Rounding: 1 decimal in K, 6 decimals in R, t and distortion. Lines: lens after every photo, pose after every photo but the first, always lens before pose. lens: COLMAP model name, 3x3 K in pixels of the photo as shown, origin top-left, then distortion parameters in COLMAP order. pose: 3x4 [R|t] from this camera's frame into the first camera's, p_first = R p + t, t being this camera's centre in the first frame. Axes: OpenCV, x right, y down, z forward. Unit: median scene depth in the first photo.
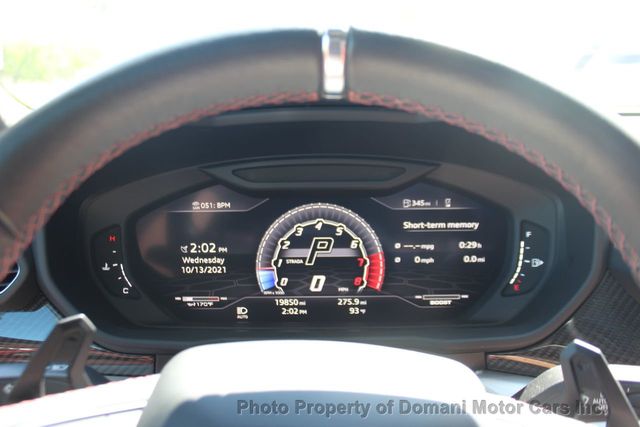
lens RADIAL K [[656.8, 0, 321.6], [0, 656.8, 219.6], [0, 0, 1]] dist [-0.084076, 0.000000]
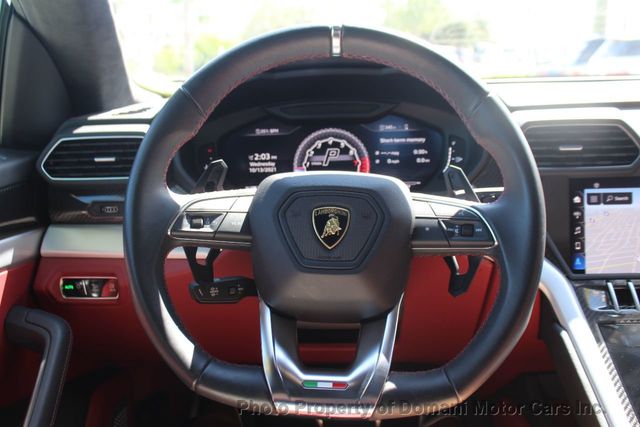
lens RADIAL K [[656.8, 0, 318.8], [0, 656.8, 209.8], [0, 0, 1]] dist [-0.084076, 0.000000]
pose [[0.999651, -0.018445, -0.018902, -0.005391], [0.018211, 0.999756, -0.012464, 0.205219], [0.019127, 0.012115, 0.999744, -0.693295]]
